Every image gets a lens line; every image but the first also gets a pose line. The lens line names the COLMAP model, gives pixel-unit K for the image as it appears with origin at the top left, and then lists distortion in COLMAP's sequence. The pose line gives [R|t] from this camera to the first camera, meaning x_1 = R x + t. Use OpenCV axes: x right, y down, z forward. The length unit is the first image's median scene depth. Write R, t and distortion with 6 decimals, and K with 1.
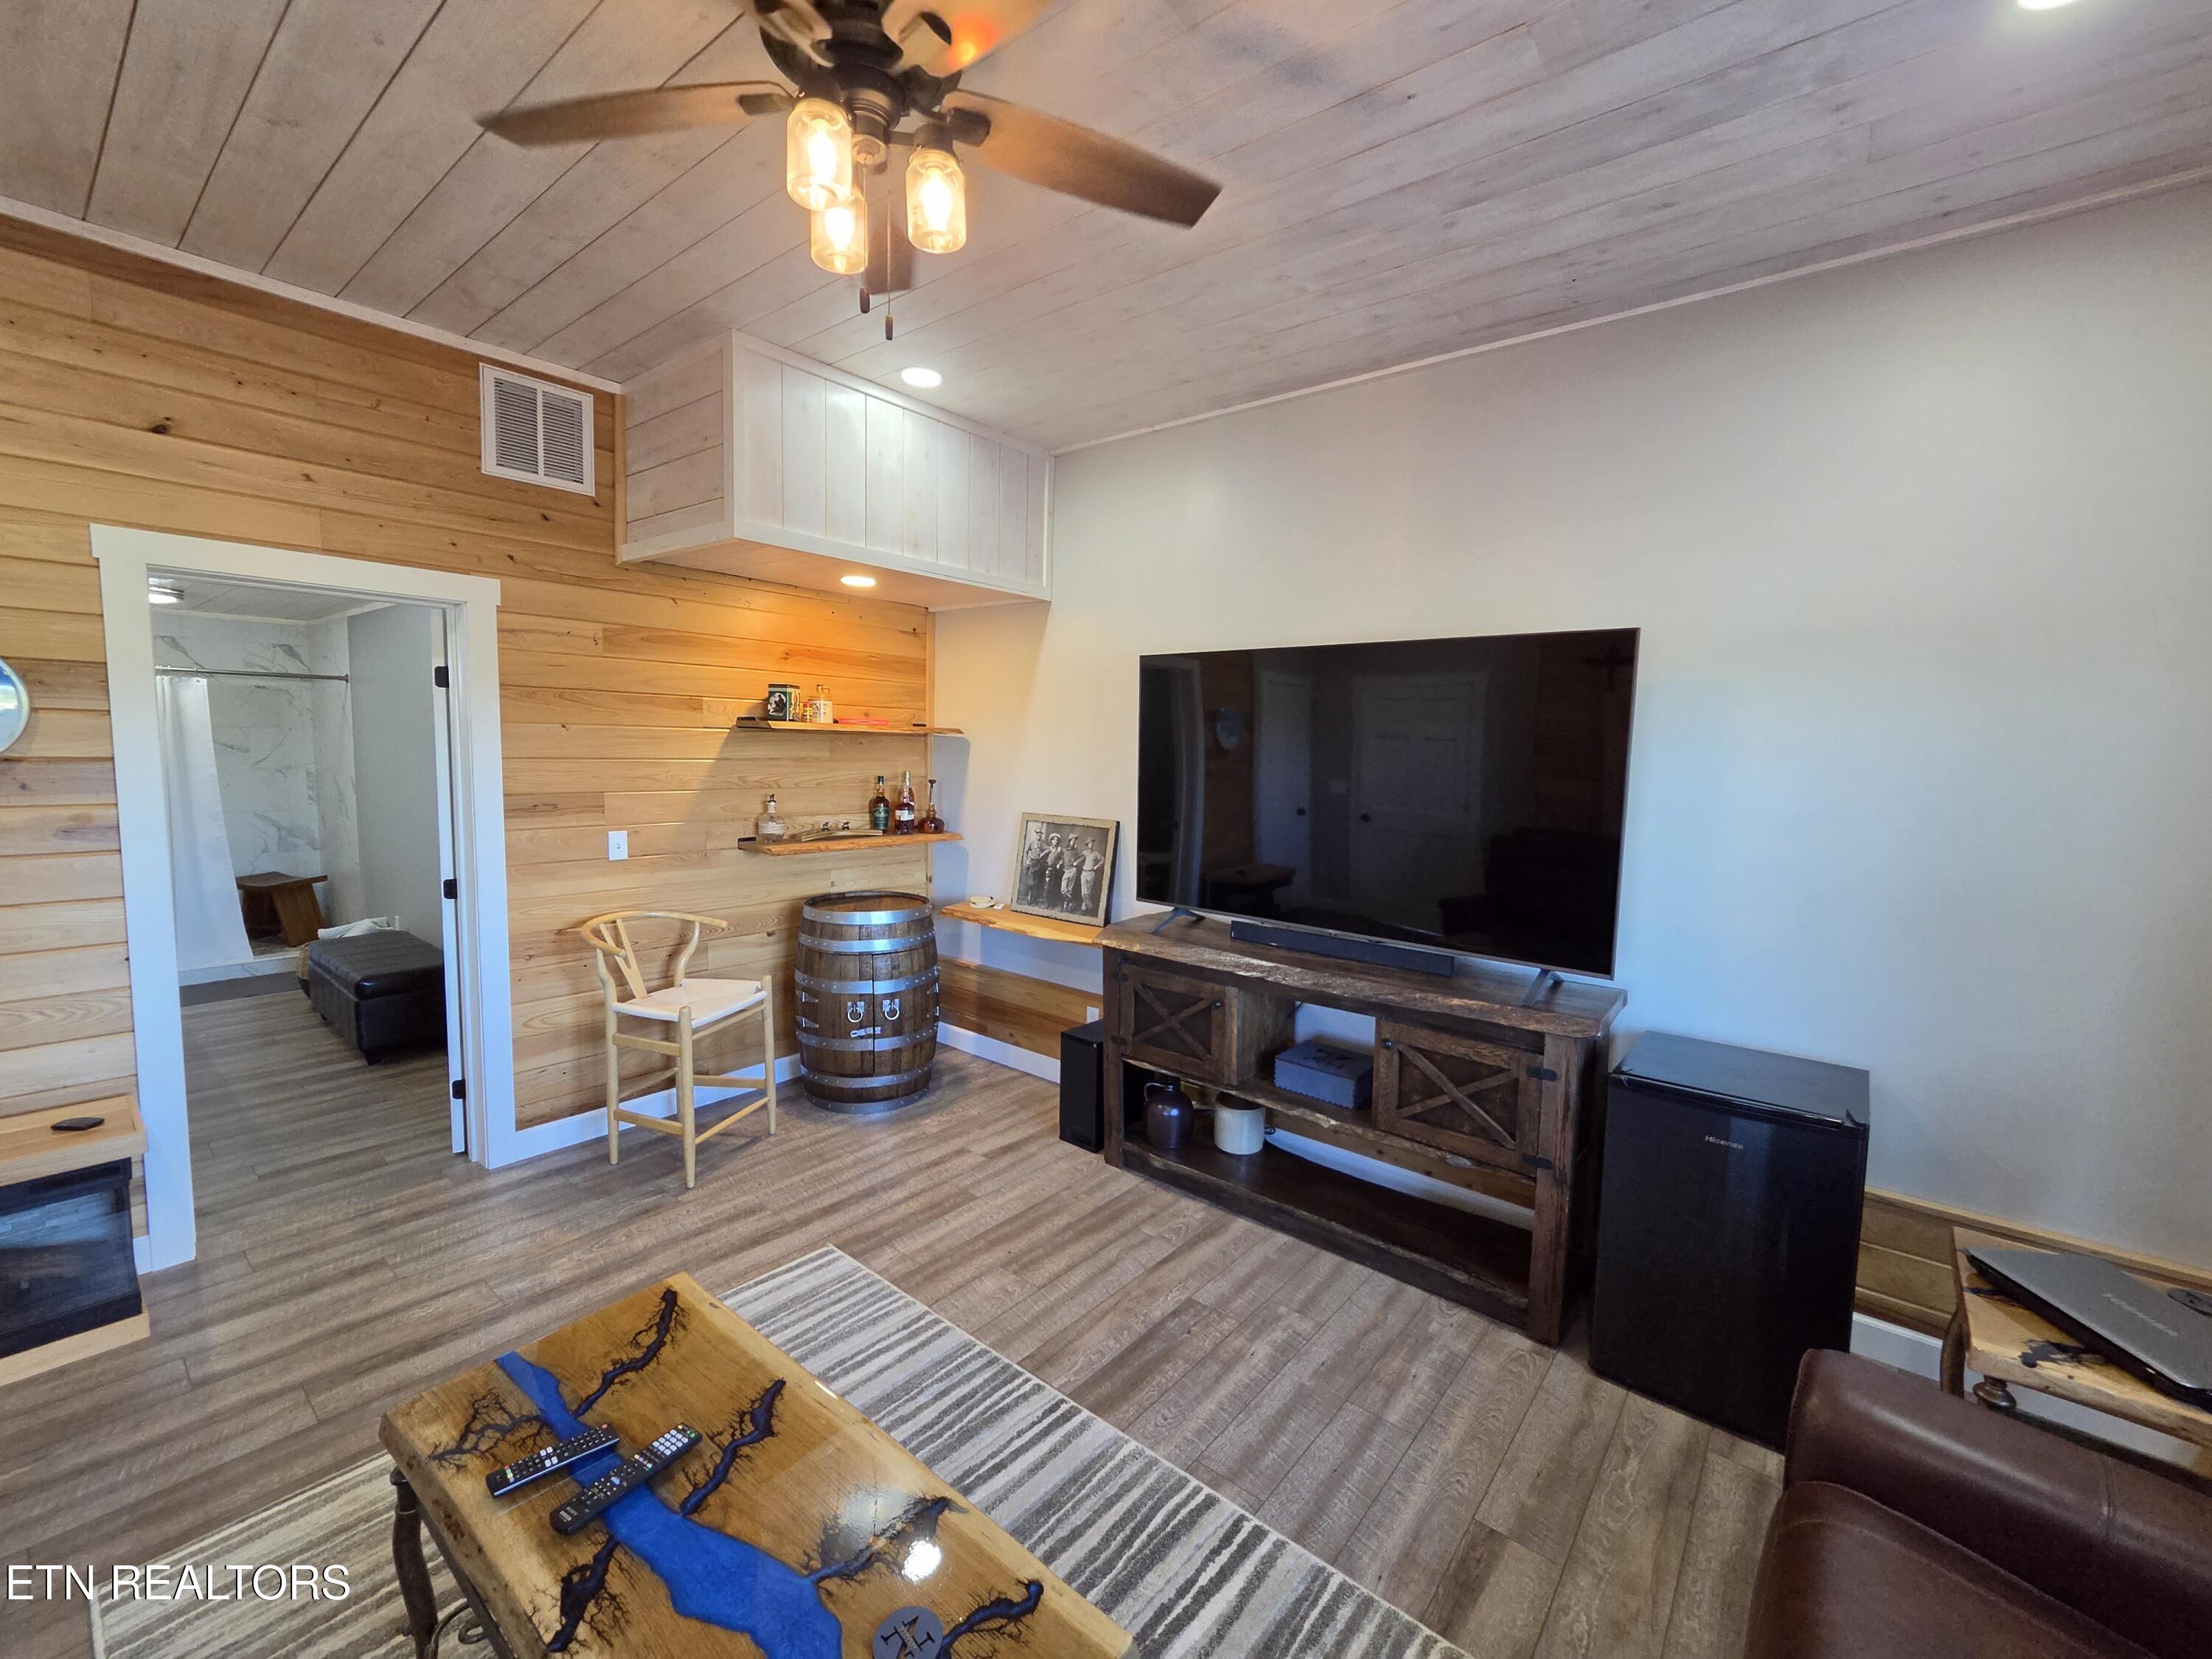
lens RADIAL K [[912.9, 0, 1100.2], [0, 912.9, 826.7], [0, 0, 1]] dist [-0.008496, -0.000113]
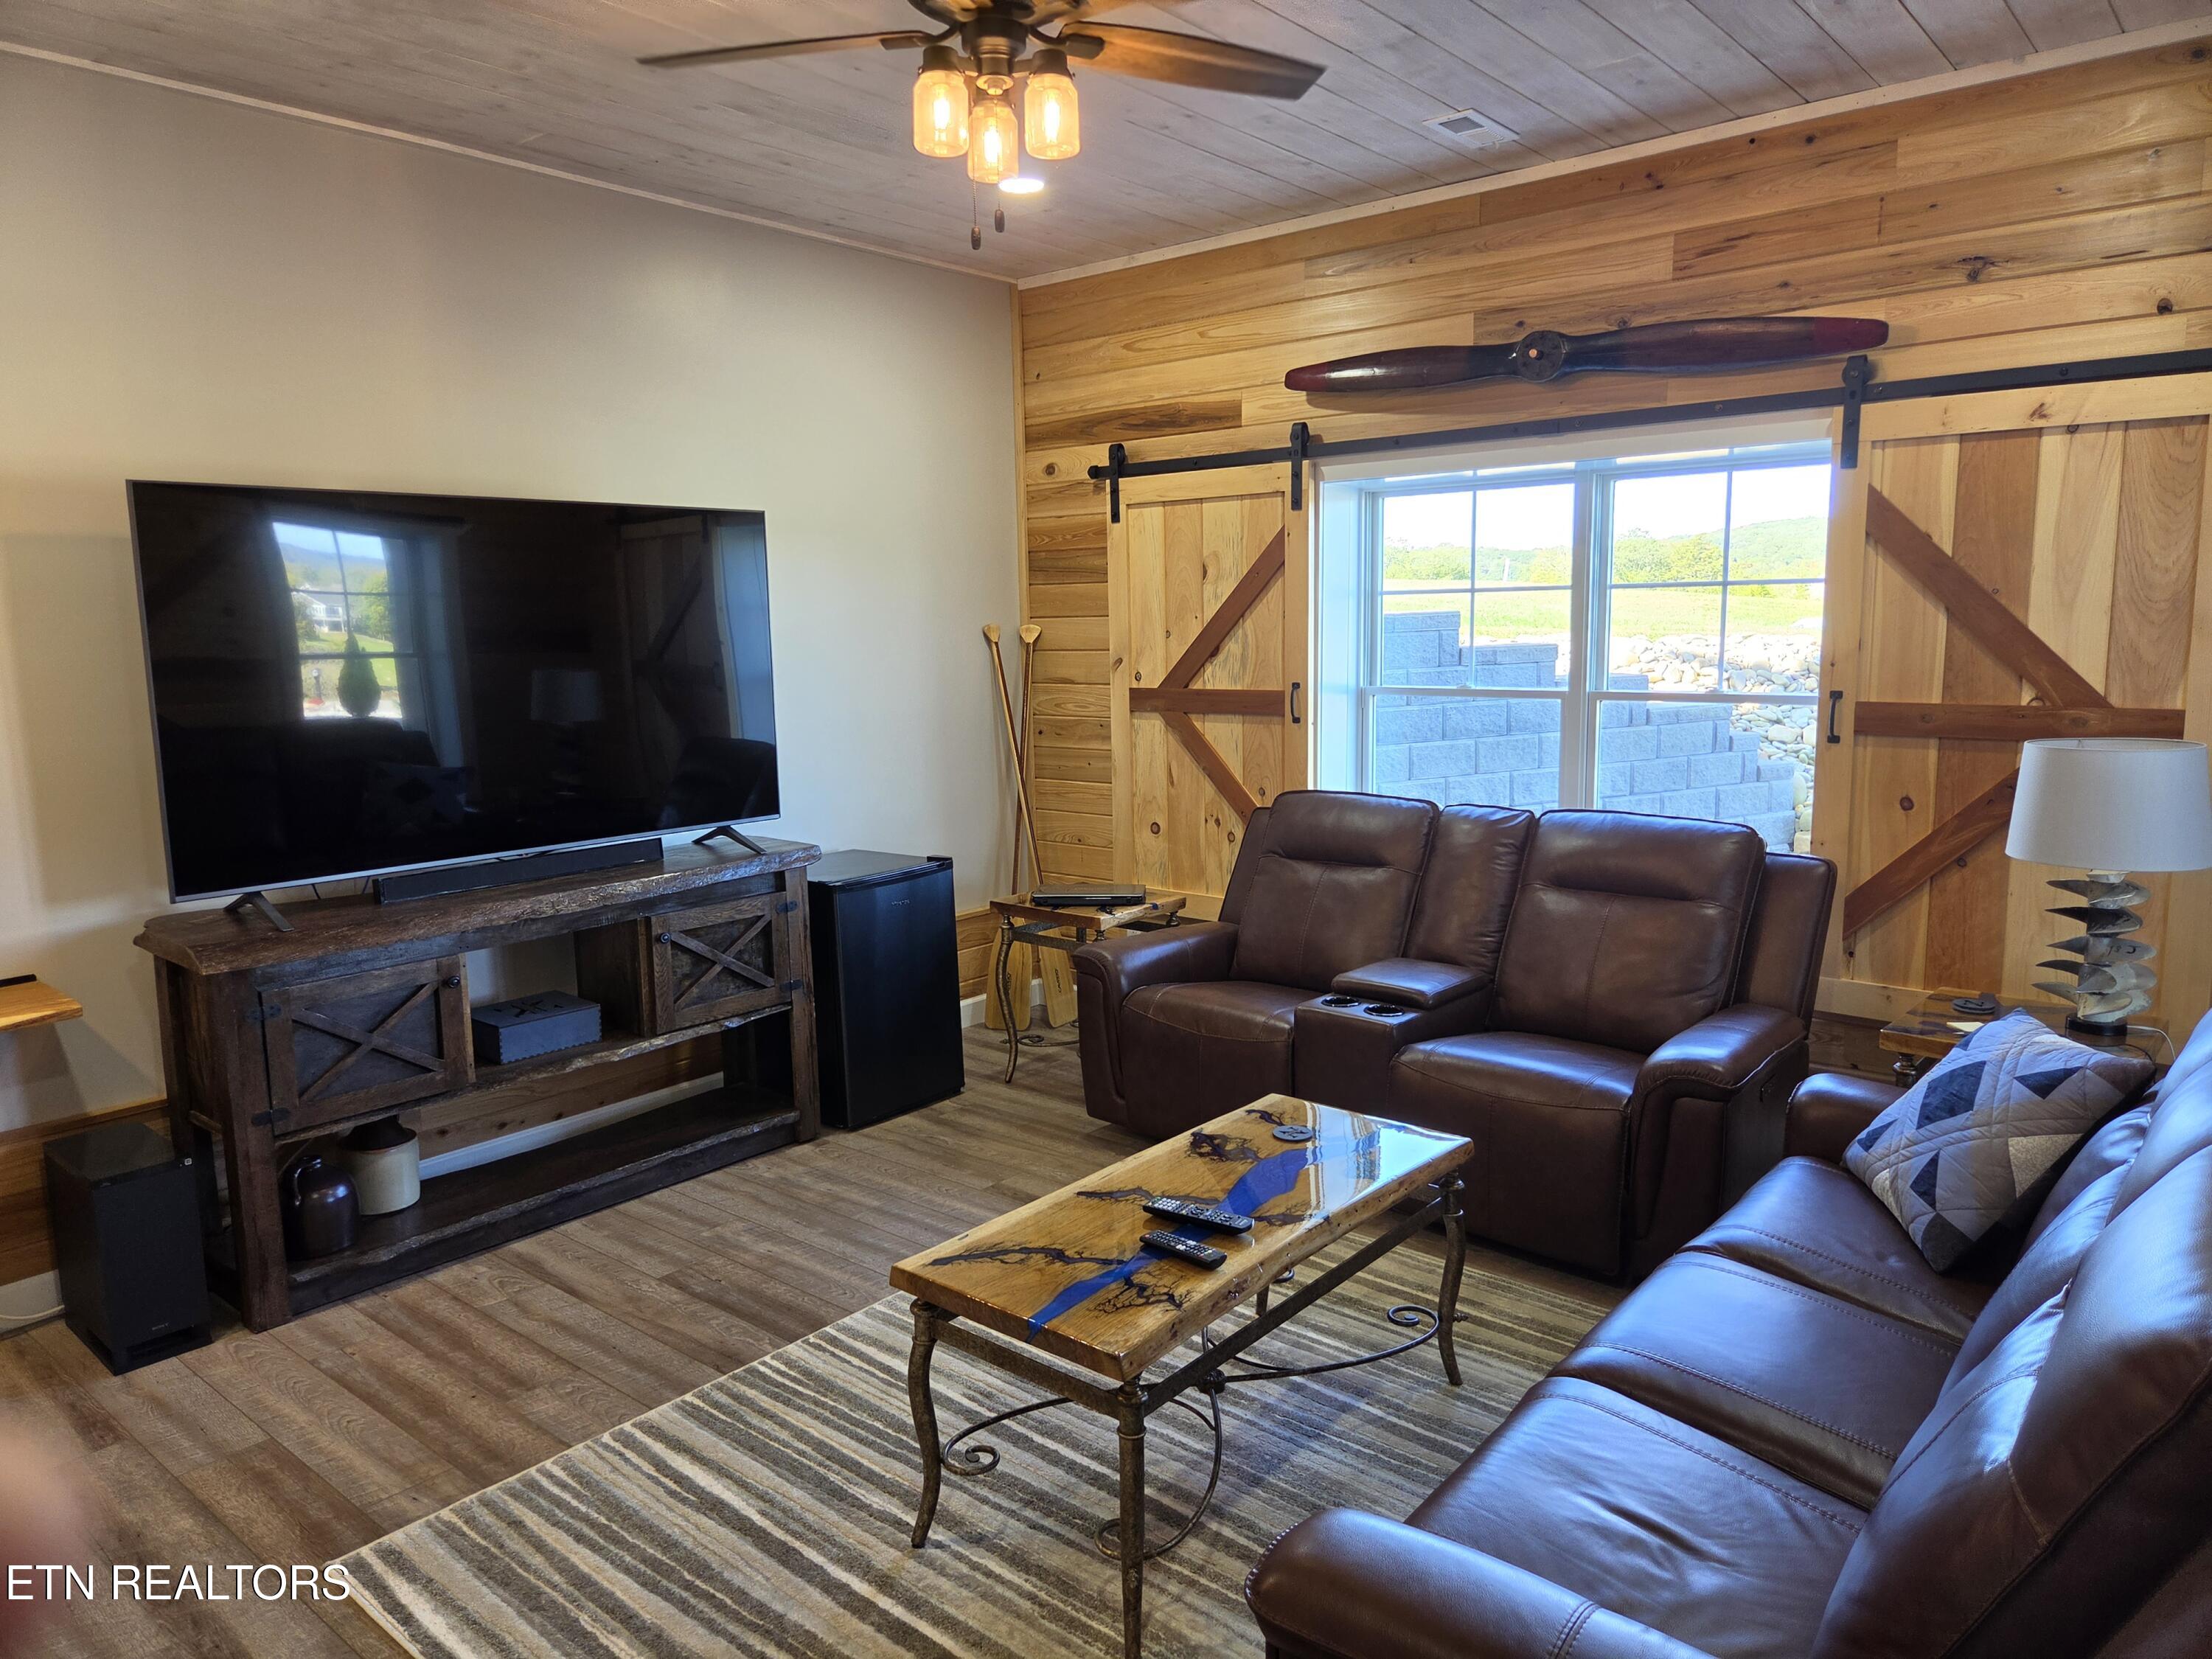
lens RADIAL K [[1472.4, 0, 1104.9], [0, 1472.4, 823.0], [0, 0, 1]] dist [0.041341, -0.006757]
pose [[0.015381, -0.163555, 0.986414, -1.333277], [0.116632, 0.980090, 0.160688, -0.081466], [-0.993056, 0.112575, 0.034150, 0.549180]]
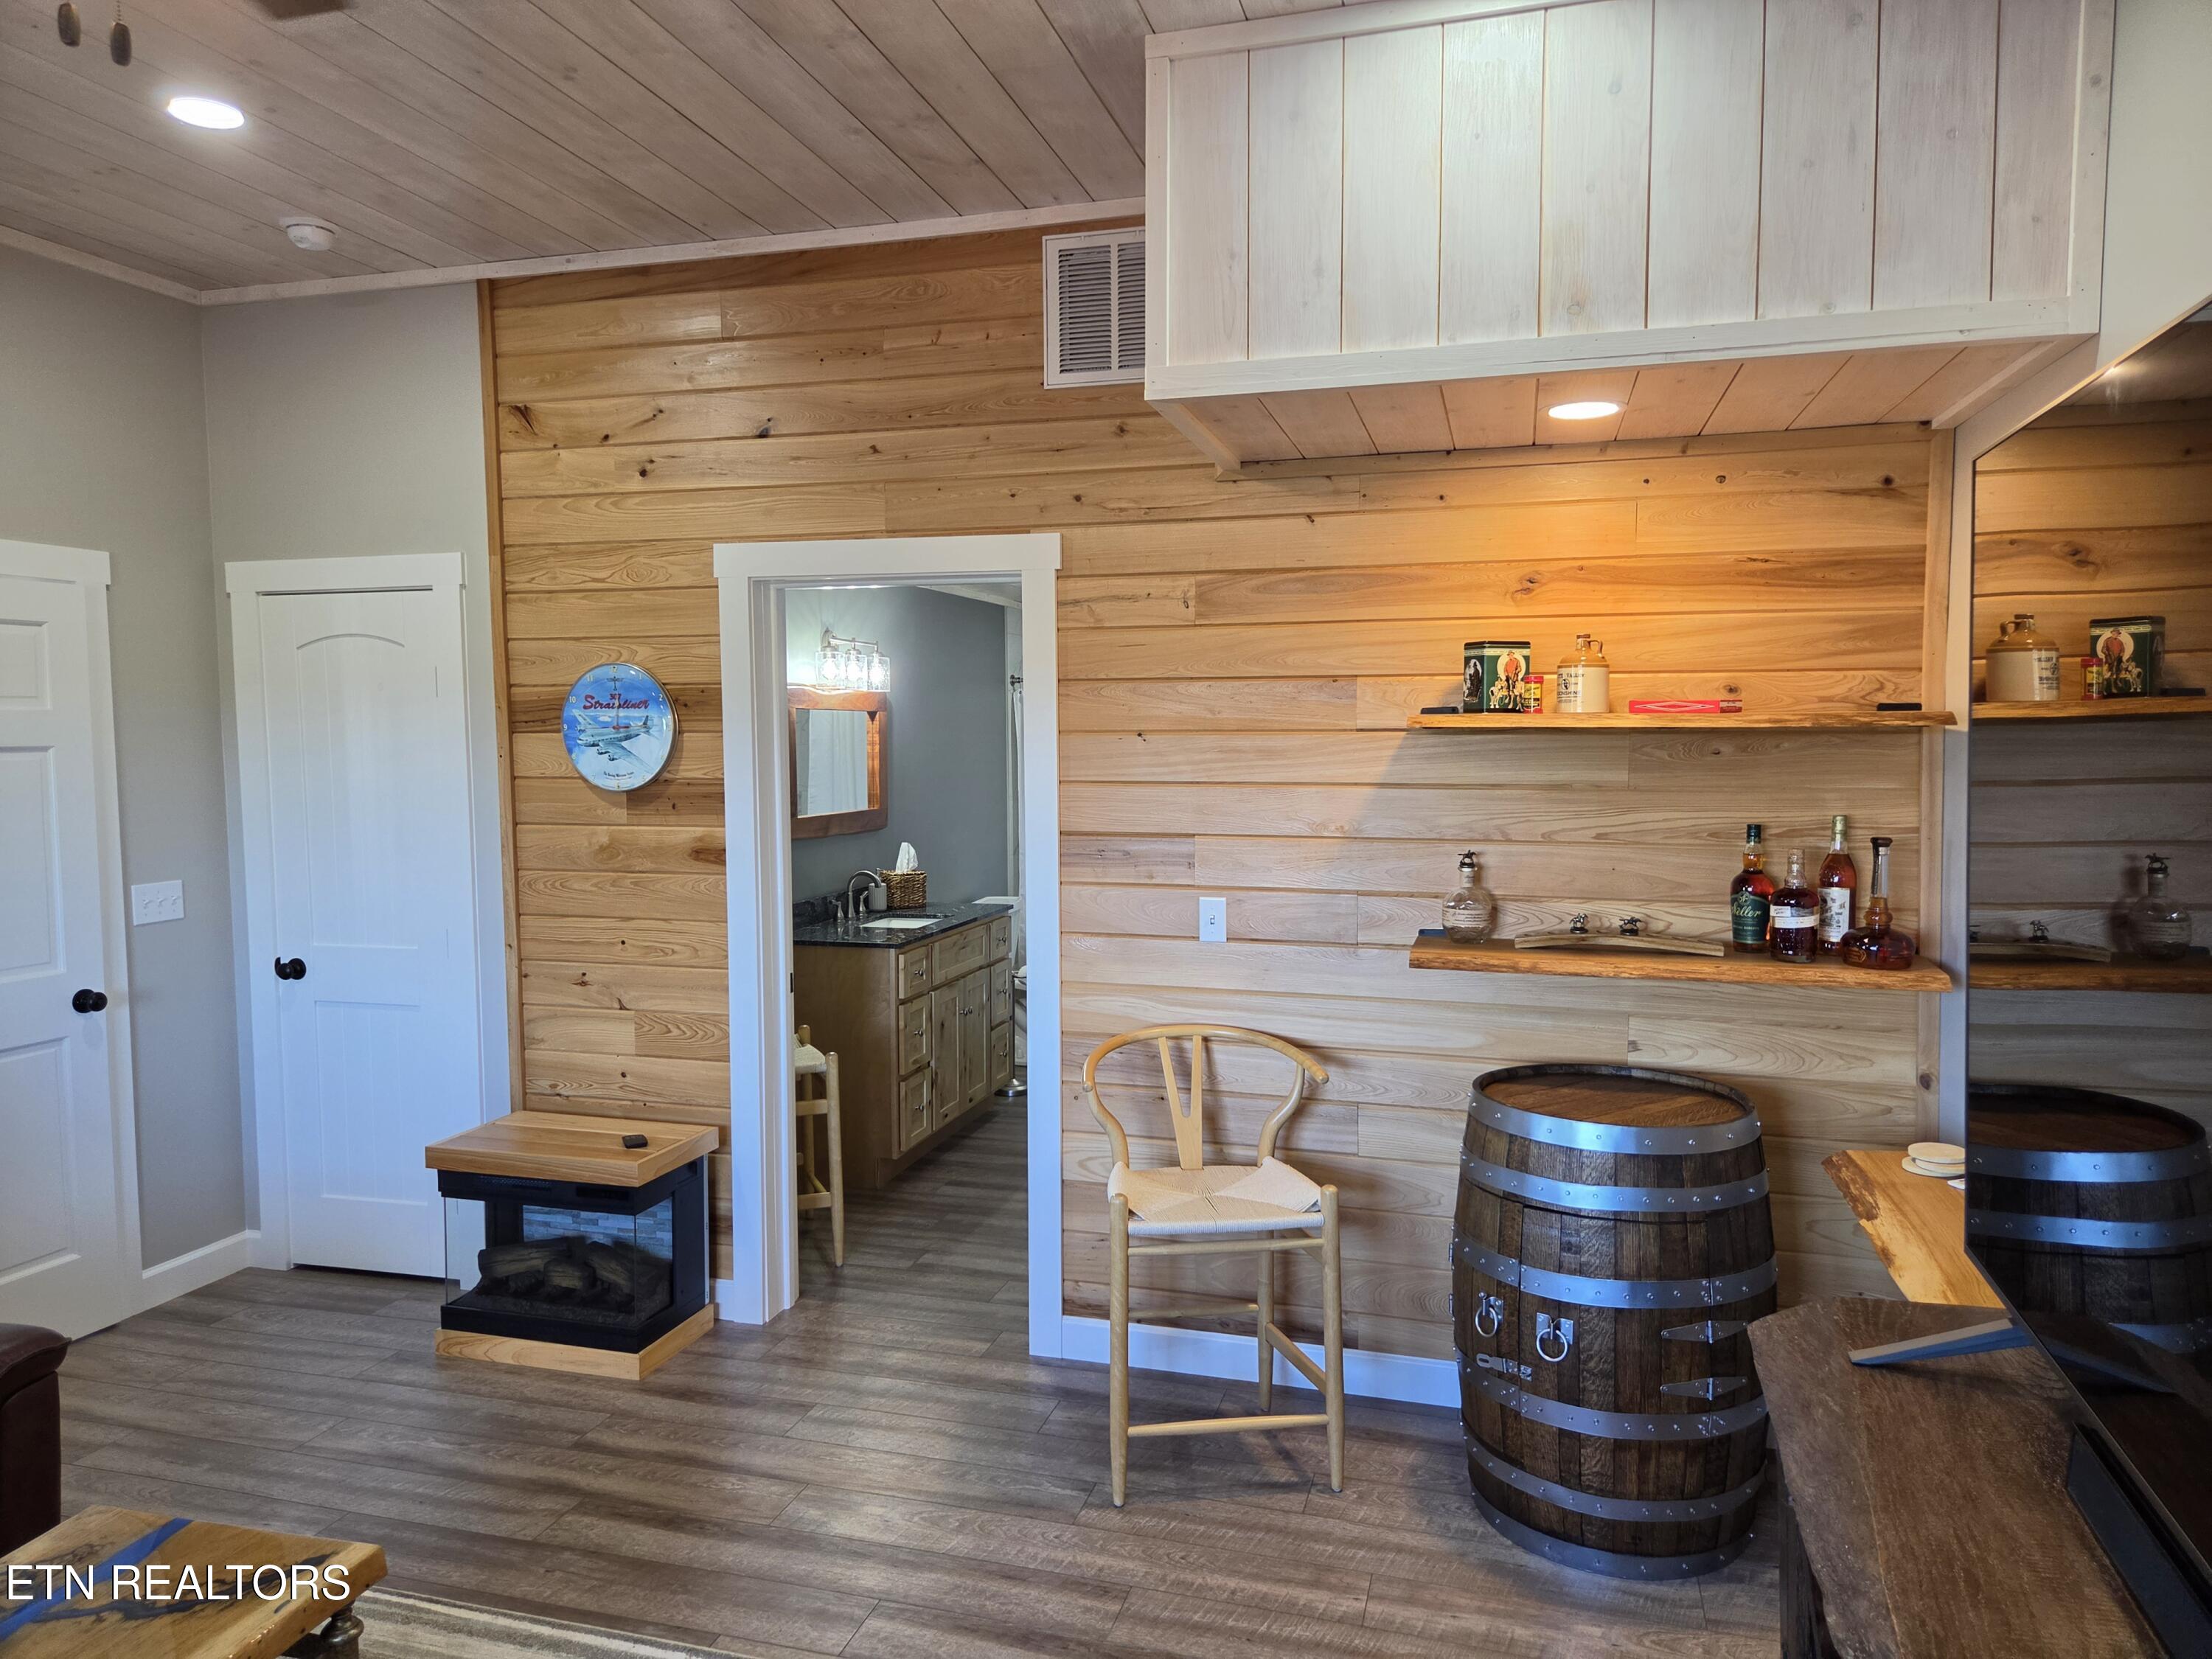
lens RADIAL K [[1472.4, 0, 1102.0], [0, 1472.4, 834.4], [0, 0, 1]] dist [0.041341, -0.006757]
pose [[0.390565, 0.039995, -0.919706, 0.378841], [-0.070259, 0.997437, 0.013538, -0.047673], [0.917890, 0.059330, 0.392374, 0.524019]]
